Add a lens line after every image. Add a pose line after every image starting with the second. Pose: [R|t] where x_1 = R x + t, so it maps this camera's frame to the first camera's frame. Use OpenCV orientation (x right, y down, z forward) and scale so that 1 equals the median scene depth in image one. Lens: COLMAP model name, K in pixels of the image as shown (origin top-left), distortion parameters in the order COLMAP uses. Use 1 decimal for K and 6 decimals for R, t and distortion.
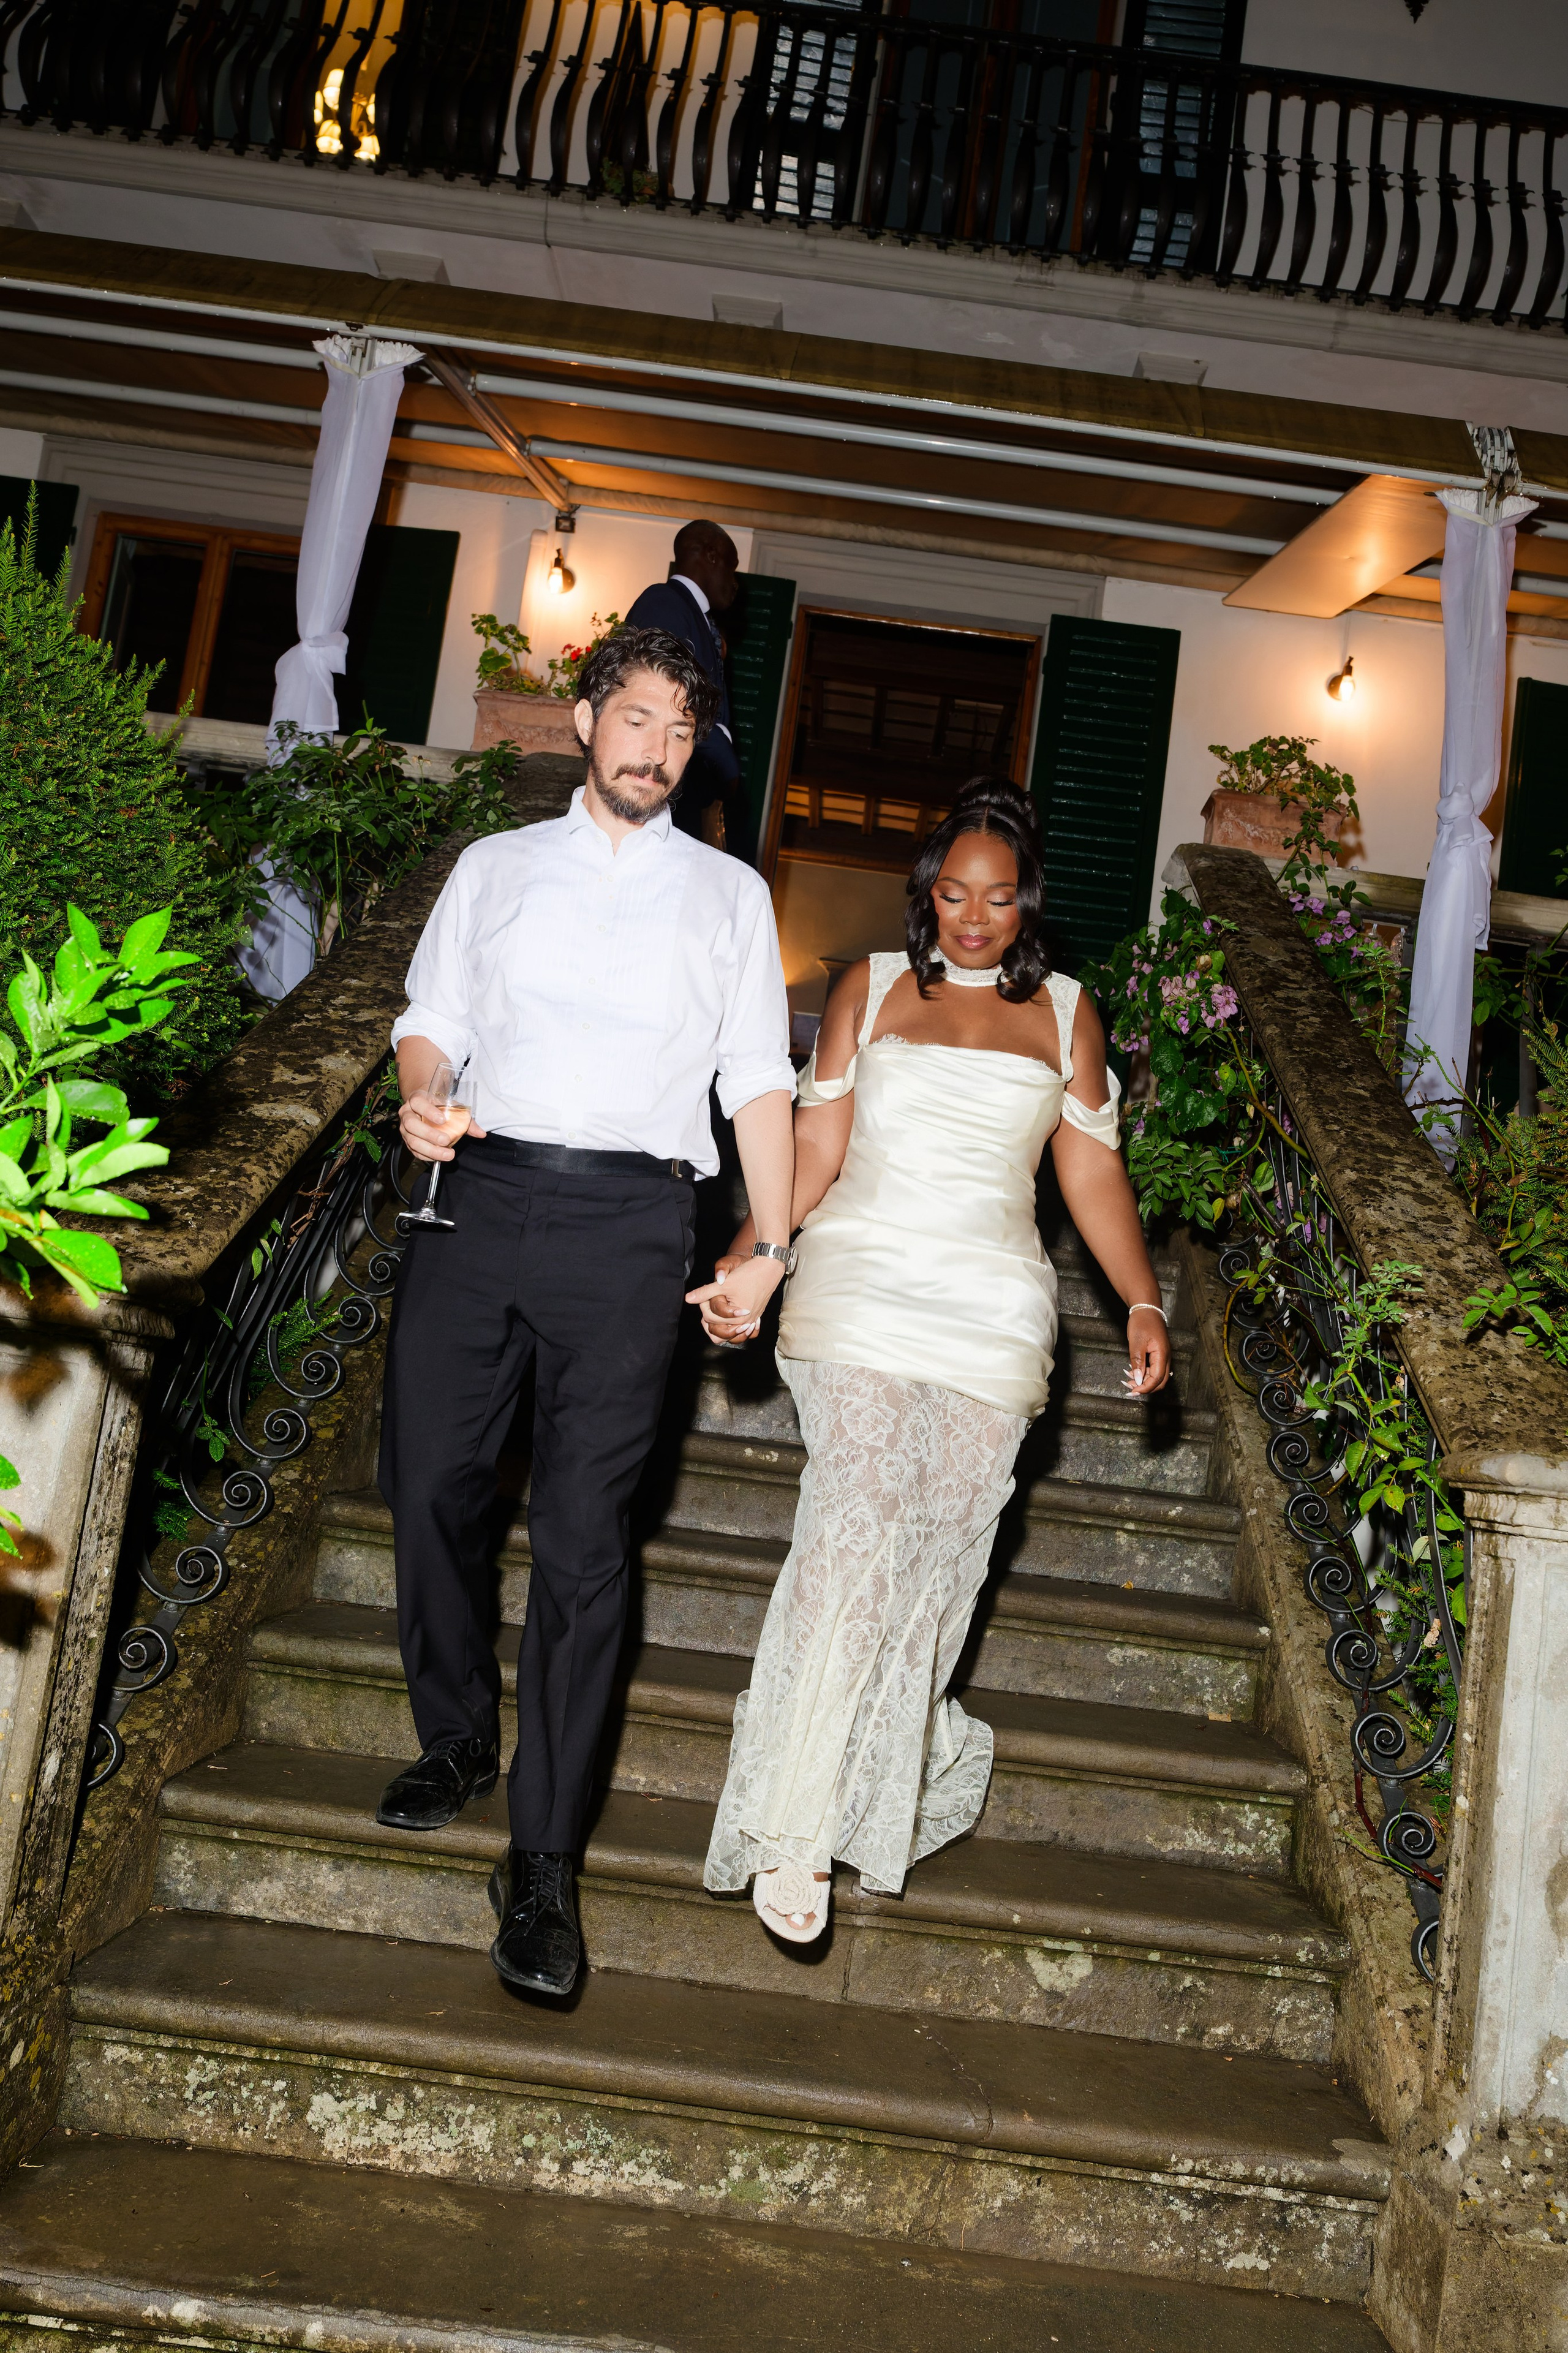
lens RADIAL K [[1828.3, 0, 785.6], [0, 1828.3, 1122.3], [0, 0, 1]] dist [-0.021666, 0.011237]
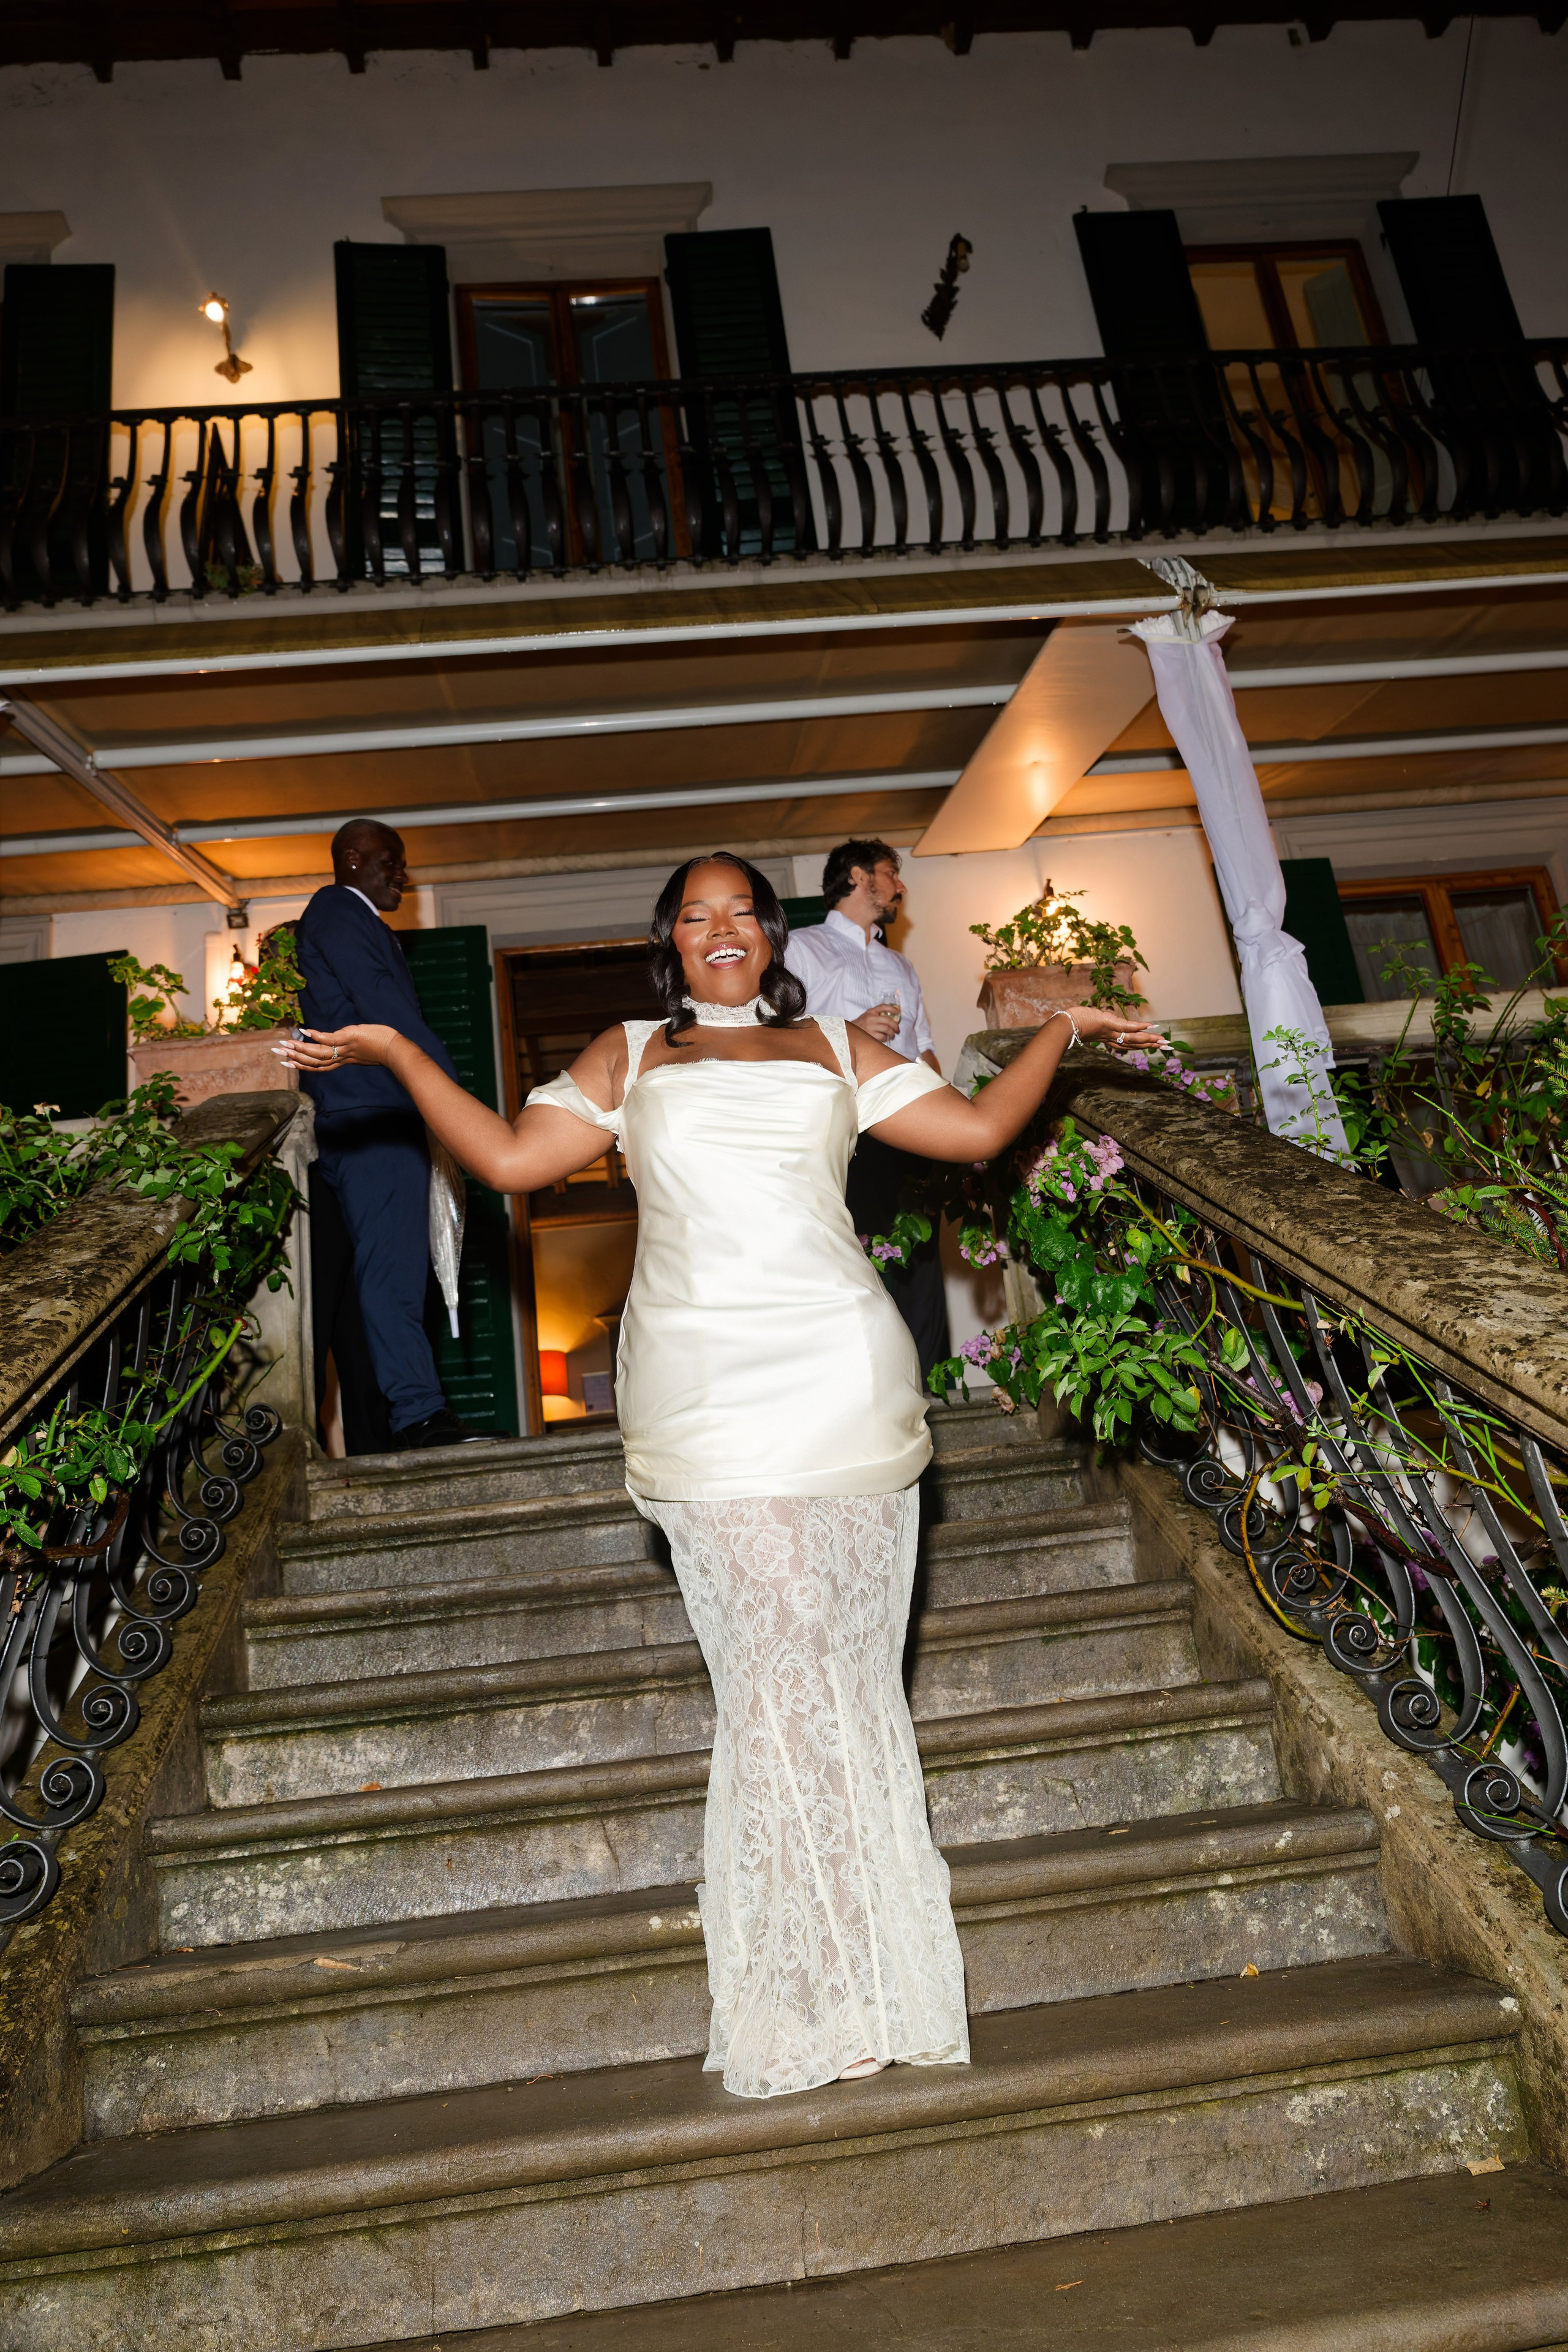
lens RADIAL K [[1827.7, 0, 785.6], [0, 1827.7, 1121.8], [0, 0, 1]] dist [-0.021666, 0.011237]
pose [[0.965832, -0.216872, 0.141901, -0.002782], [0.239213, 0.956658, -0.166080, 0.012358], [-0.099732, 0.194350, 0.975849, 0.154861]]
